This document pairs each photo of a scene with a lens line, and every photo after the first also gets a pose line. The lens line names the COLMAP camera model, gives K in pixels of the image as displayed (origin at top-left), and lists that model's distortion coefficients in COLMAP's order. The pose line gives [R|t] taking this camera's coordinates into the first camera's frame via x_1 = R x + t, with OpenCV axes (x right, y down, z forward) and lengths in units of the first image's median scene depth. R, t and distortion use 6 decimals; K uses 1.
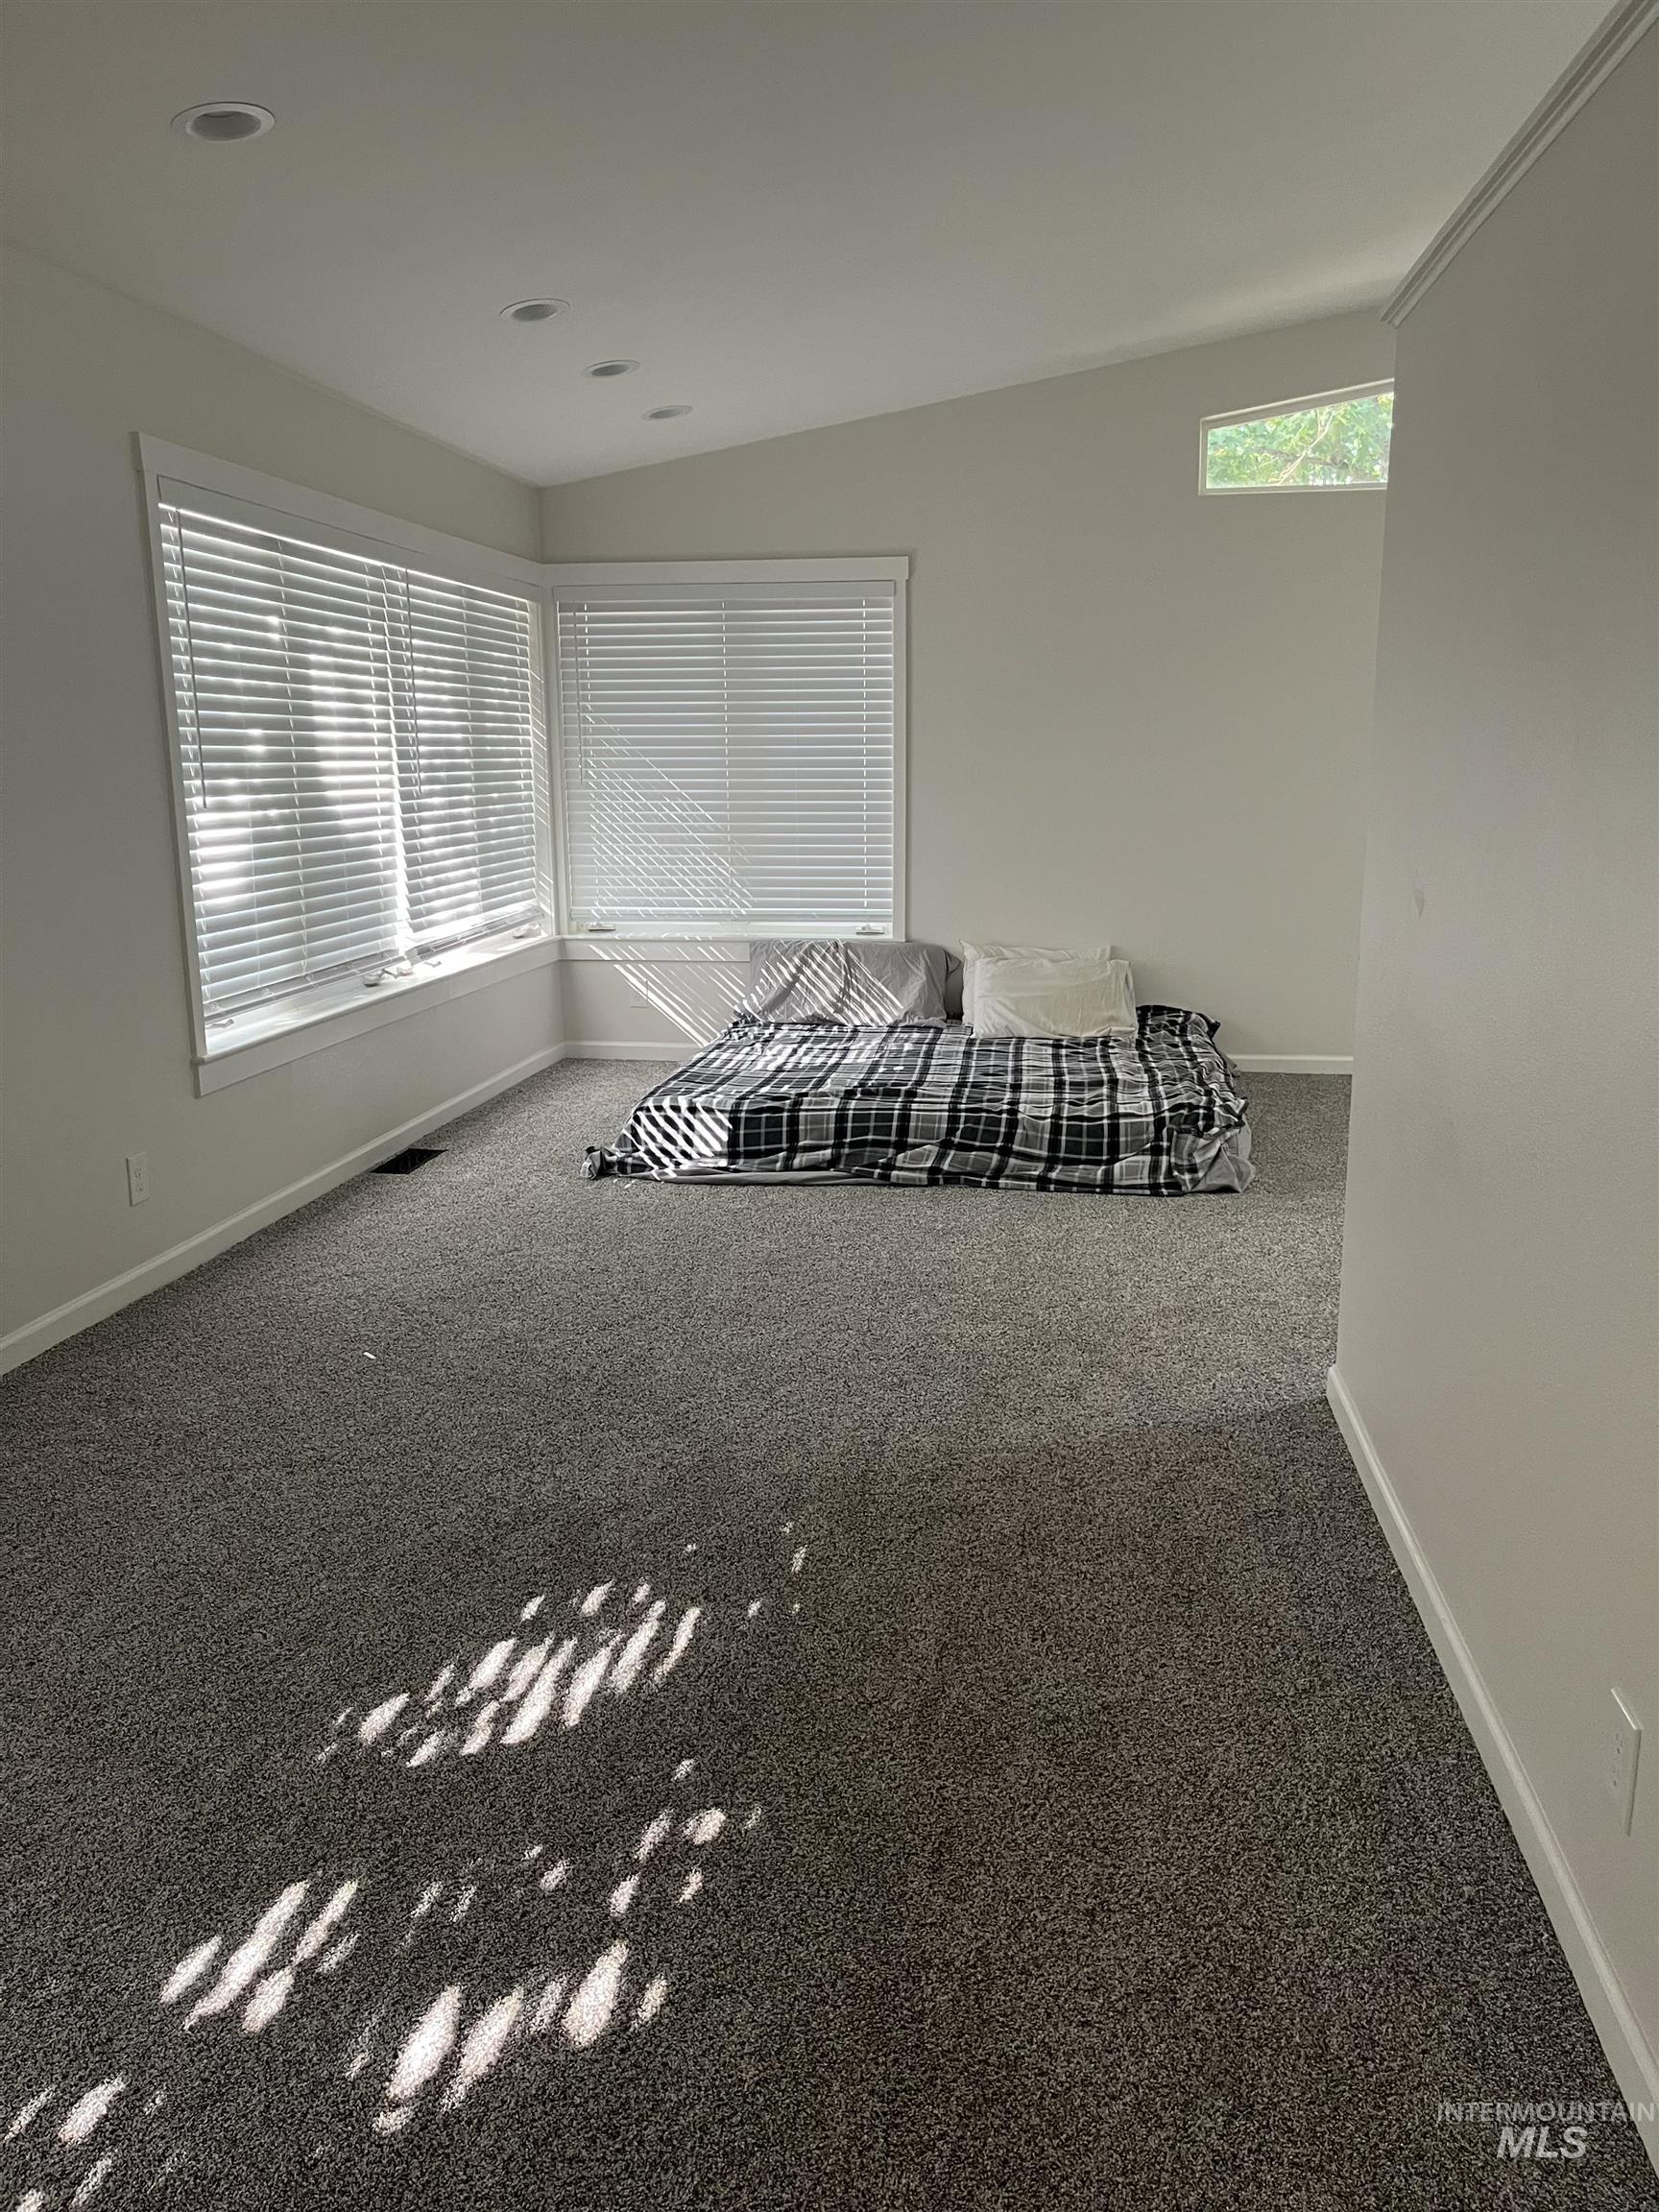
lens RADIAL K [[1682.0, 0, 828.4], [0, 1682.0, 1110.4], [0, 0, 1]] dist [0.039582, -0.016799]
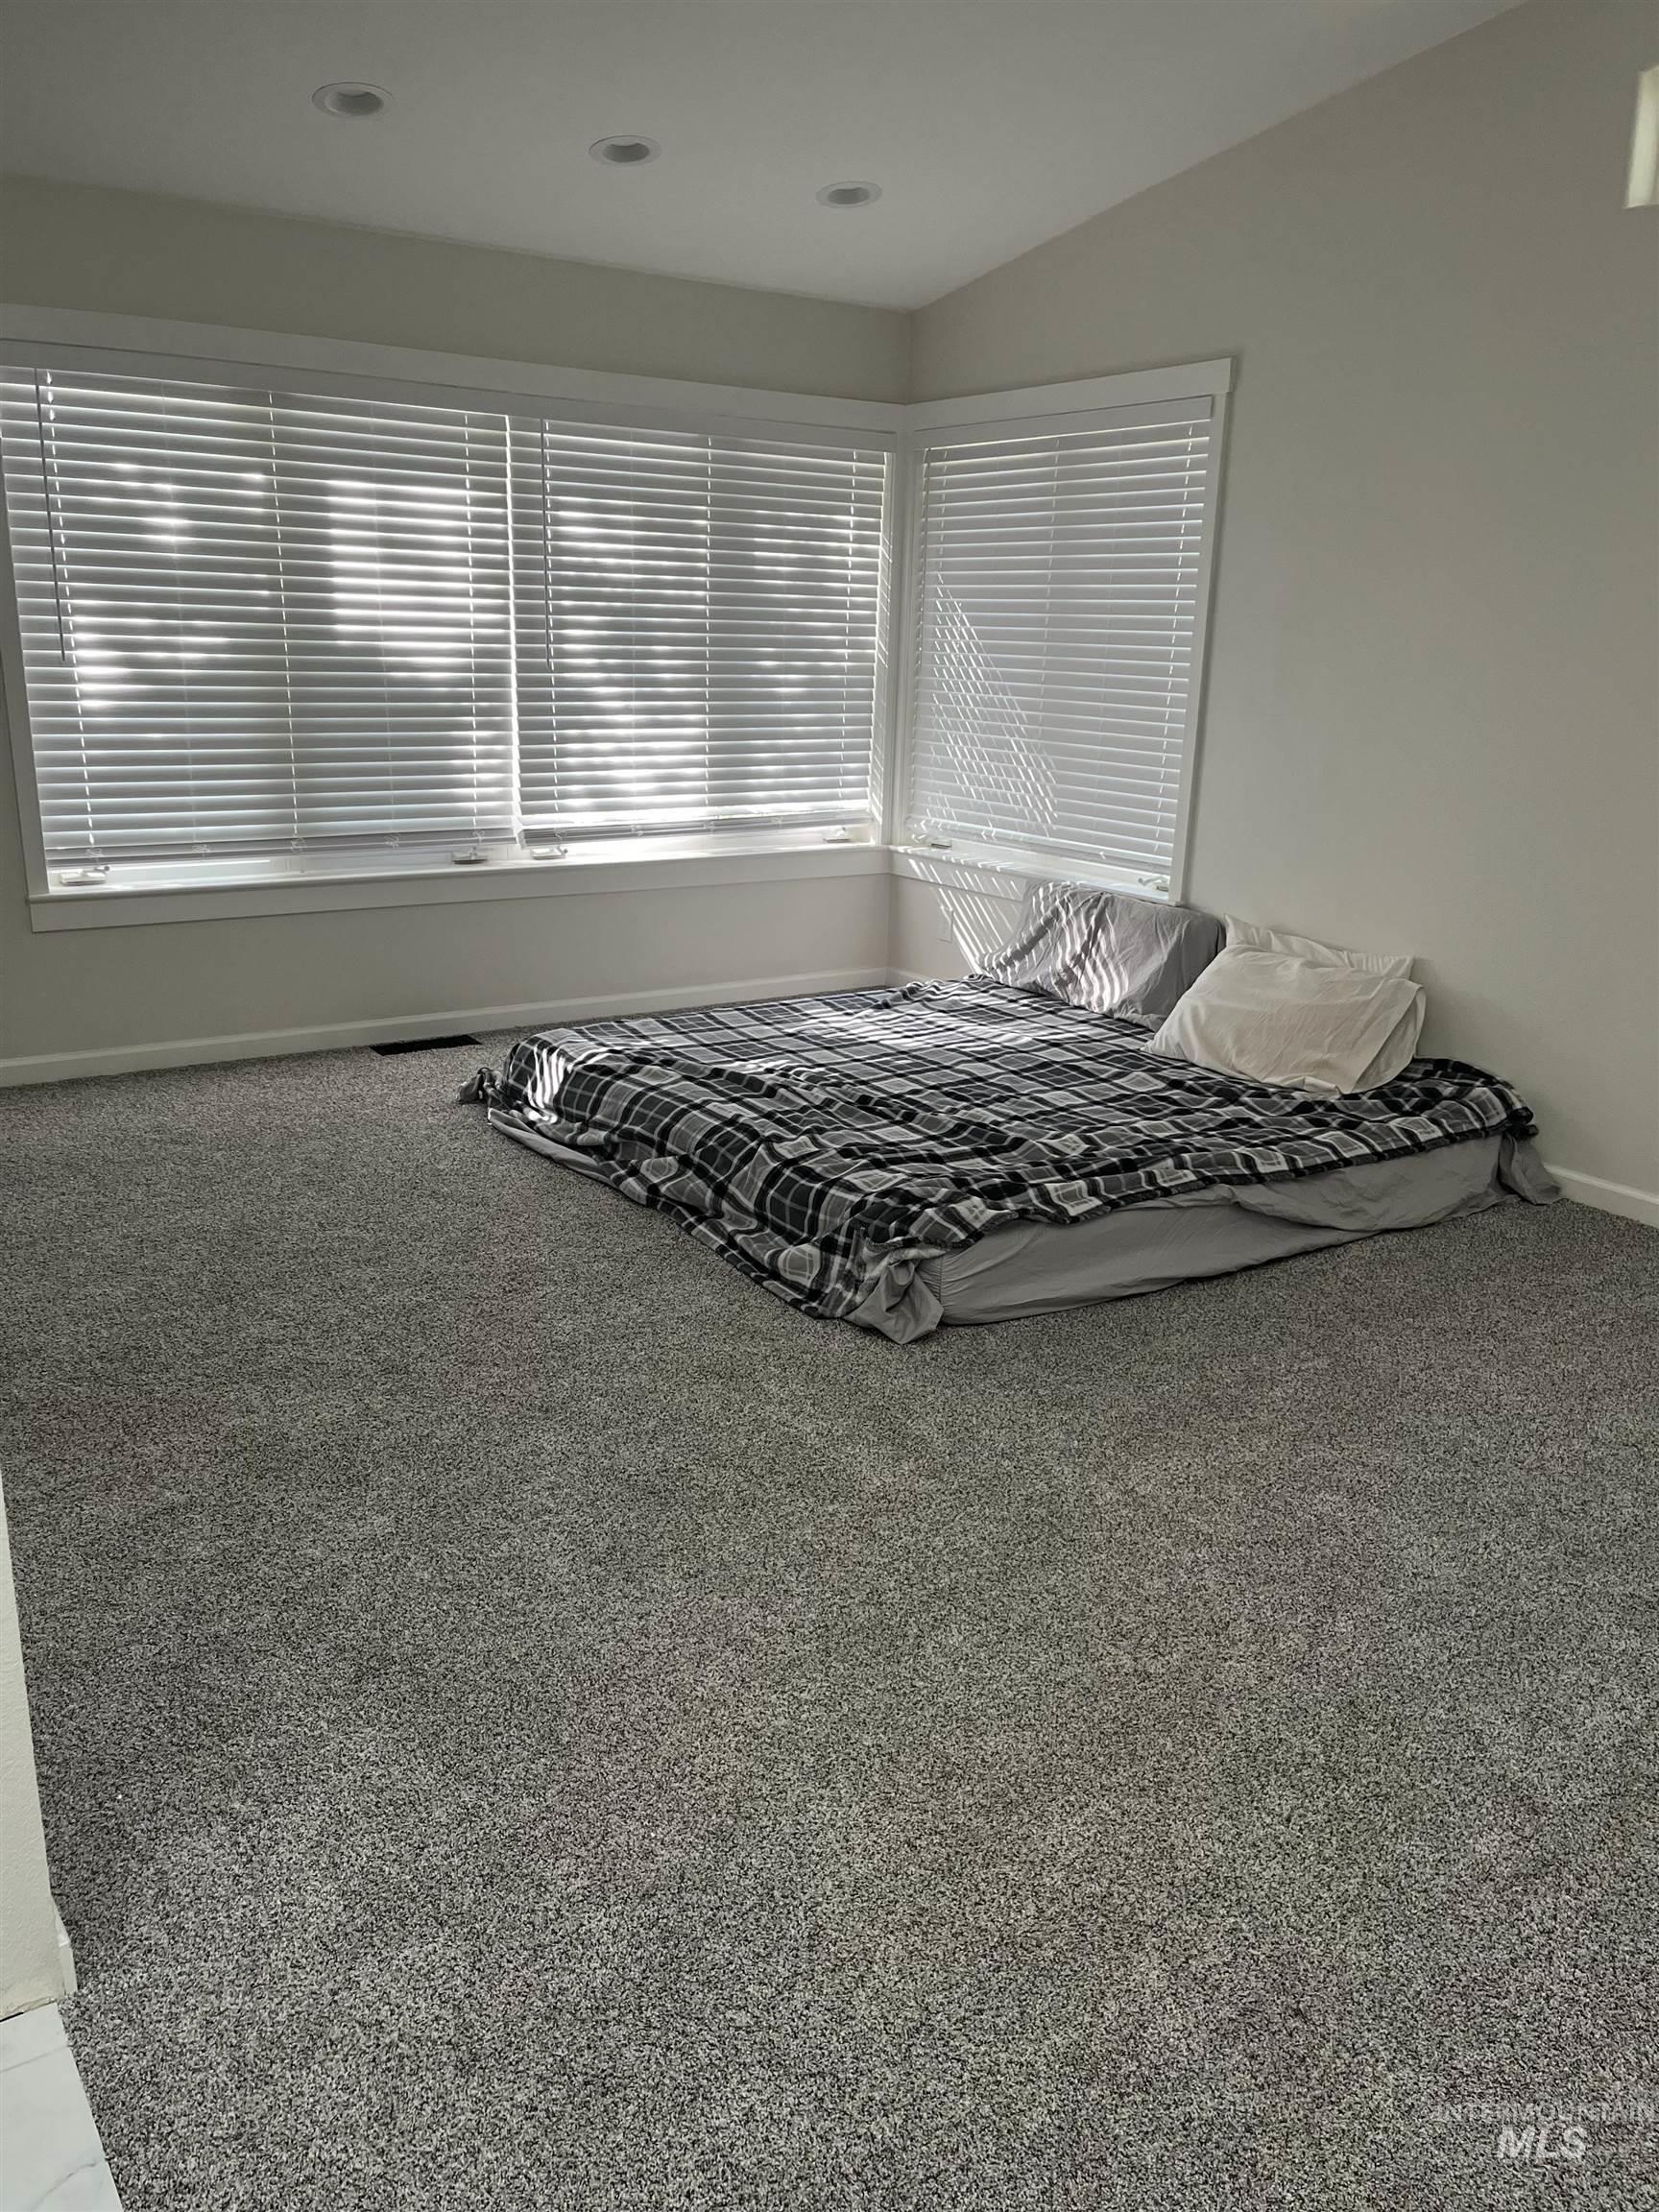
lens RADIAL K [[1682.0, 0, 835.2], [0, 1682.0, 1110.4], [0, 0, 1]] dist [0.039582, -0.016799]
pose [[0.679862, 0.226334, -0.697539, 0.535274], [-0.182563, 0.973471, 0.137930, -0.099504], [0.710252, 0.033571, 0.703146, 0.433233]]
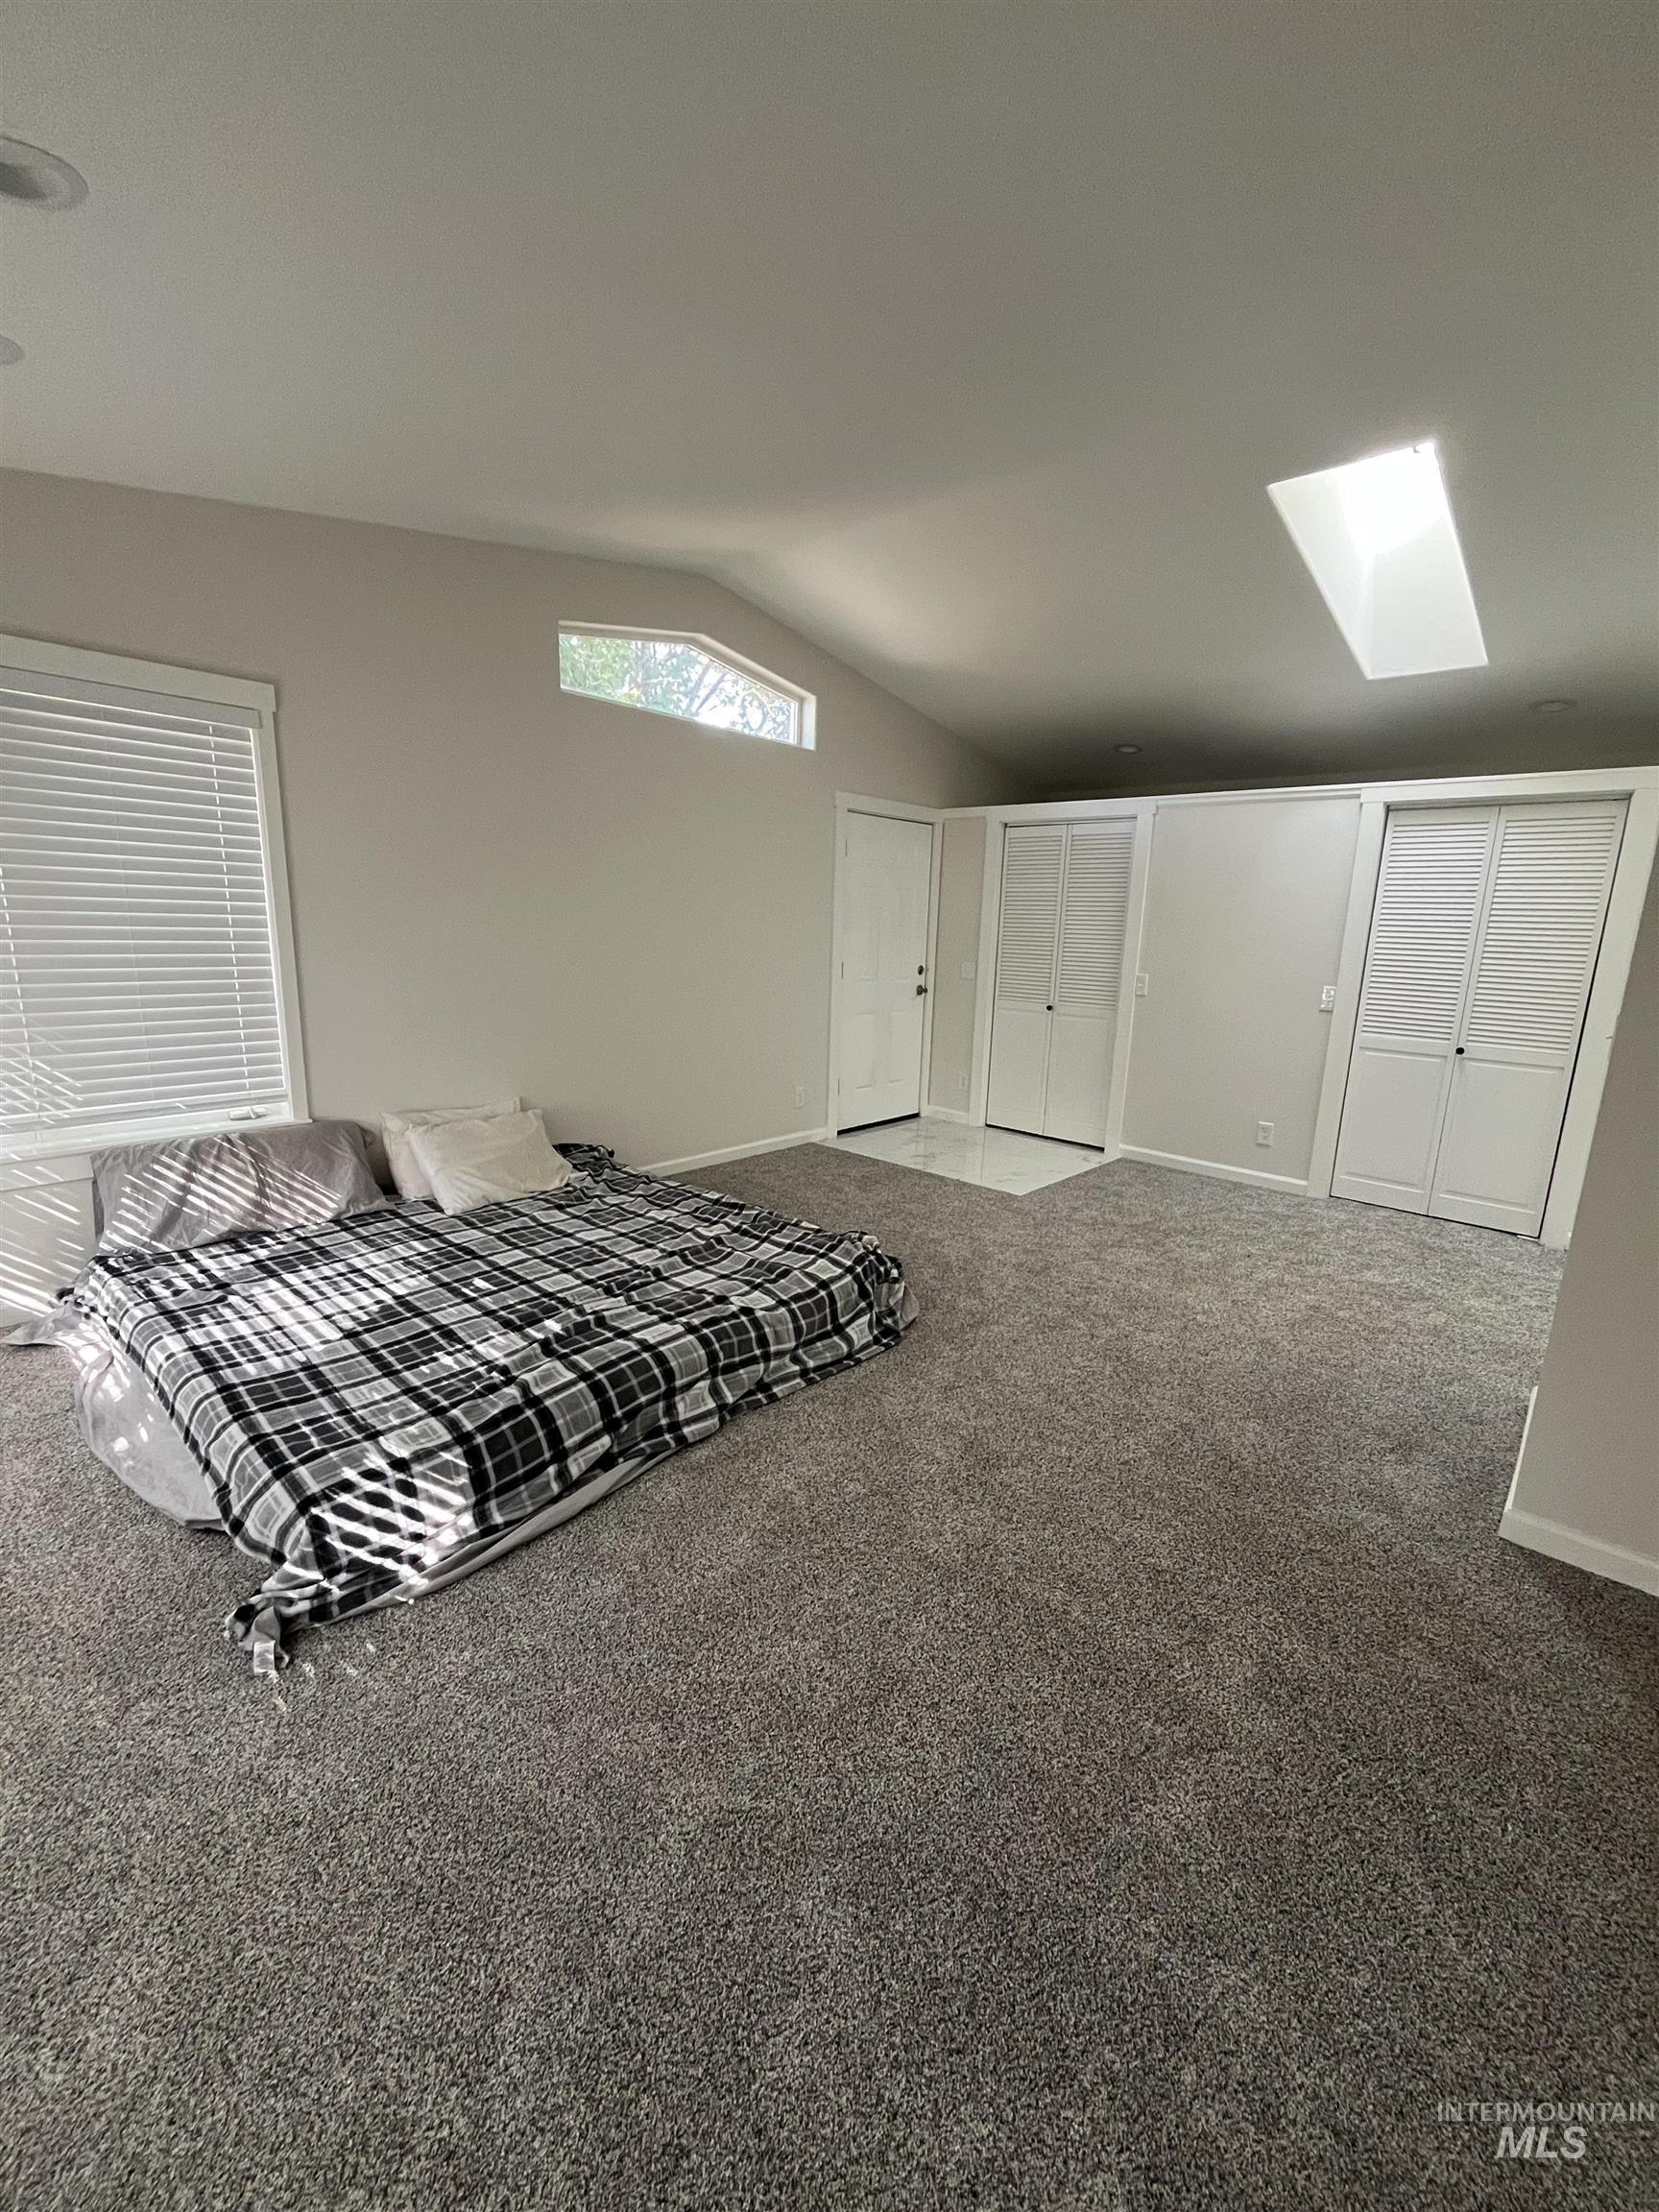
lens RADIAL K [[896.0, 0, 825.7], [0, 896.0, 1111.9], [0, 0, 1]] dist [-0.000174, 0.000001]
pose [[0.551515, -0.148706, 0.820803, -0.220411], [0.138122, 0.986679, 0.085951, -0.123316], [-0.822651, 0.065967, 0.564707, 0.569574]]
